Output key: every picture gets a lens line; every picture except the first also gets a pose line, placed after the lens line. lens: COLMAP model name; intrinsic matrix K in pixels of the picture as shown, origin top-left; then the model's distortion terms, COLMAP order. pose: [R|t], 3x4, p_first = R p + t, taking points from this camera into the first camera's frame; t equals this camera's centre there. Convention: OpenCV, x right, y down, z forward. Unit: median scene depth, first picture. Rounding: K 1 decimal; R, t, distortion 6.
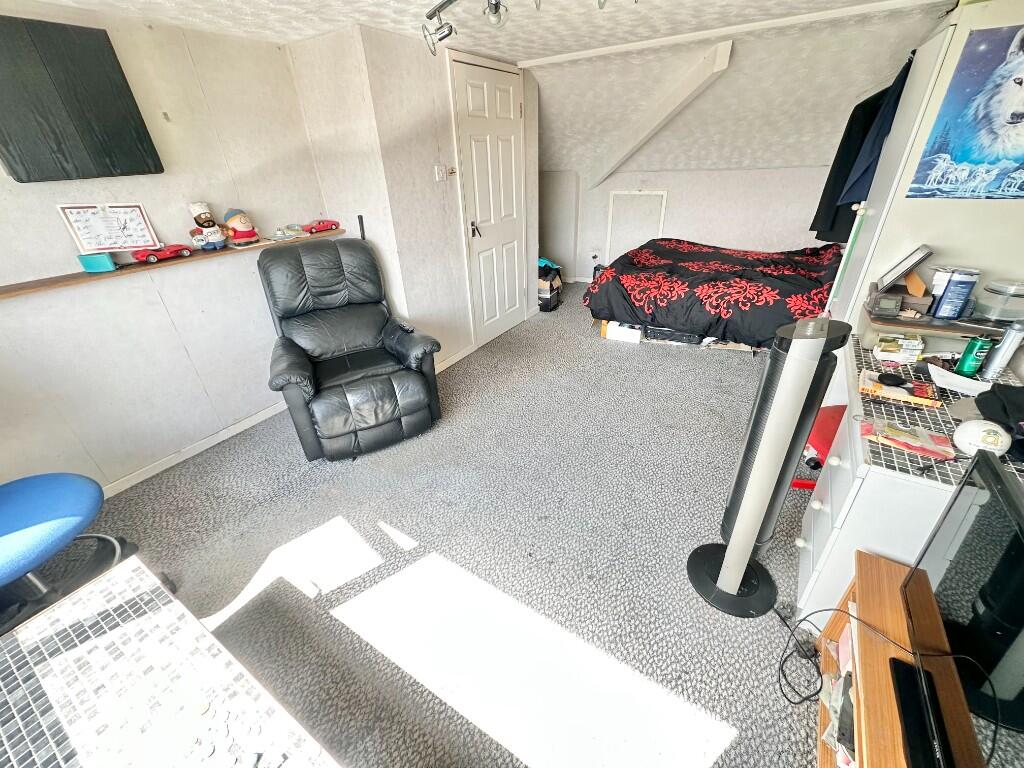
lens RADIAL K [[409.7, 0, 512.7], [0, 409.7, 381.9], [0, 0, 1]] dist [-0.000480, 0.000055]
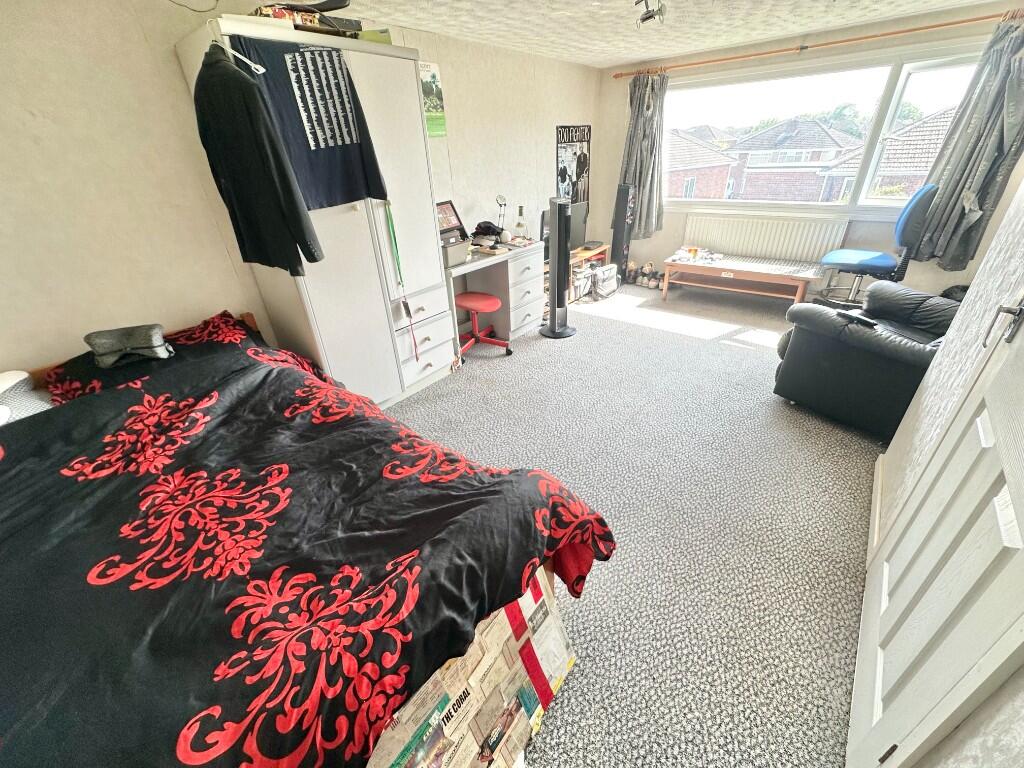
lens RADIAL K [[409.7, 0, 511.9], [0, 409.7, 381.3], [0, 0, 1]] dist [-0.000480, 0.000055]
pose [[-0.988348, 0.017051, 0.151254, 0.216245], [0.138007, 0.519551, 0.843221, -0.619023], [-0.064207, 0.854269, -0.515850, 1.156272]]
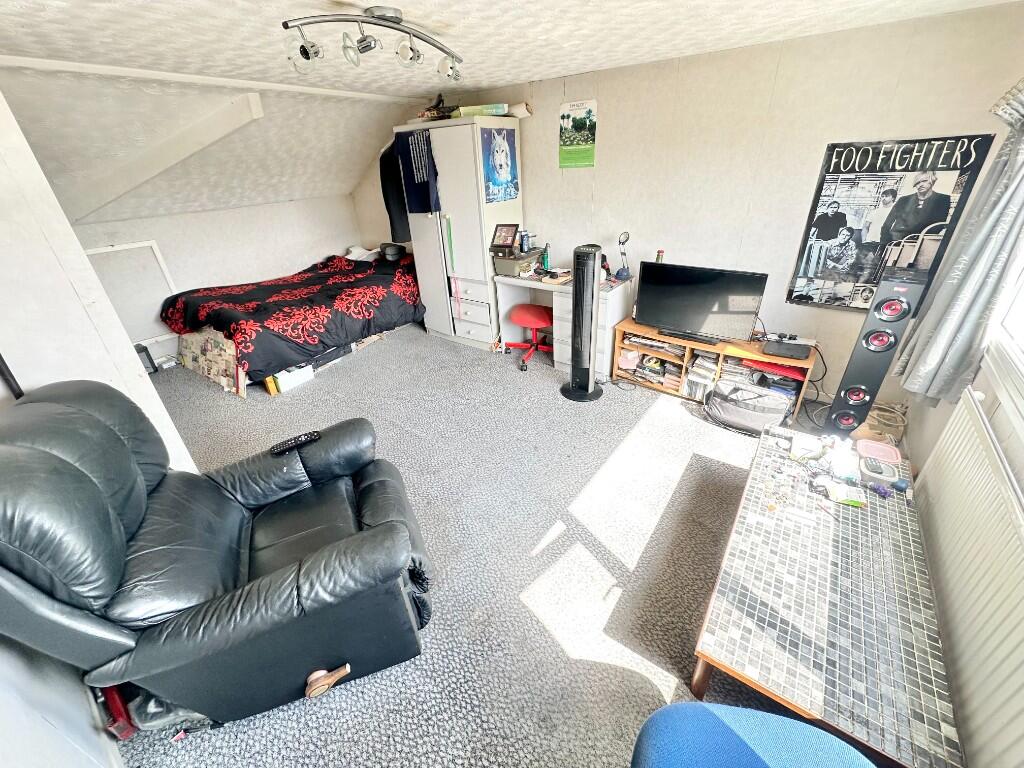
lens RADIAL K [[409.7, 0, 513.6], [0, 409.7, 381.3], [0, 0, 1]] dist [-0.000480, 0.000055]
pose [[0.073651, -0.441680, 0.894145, -0.583241], [0.520840, 0.781627, 0.343198, -0.188875], [-0.850471, 0.440430, 0.287612, 0.337401]]
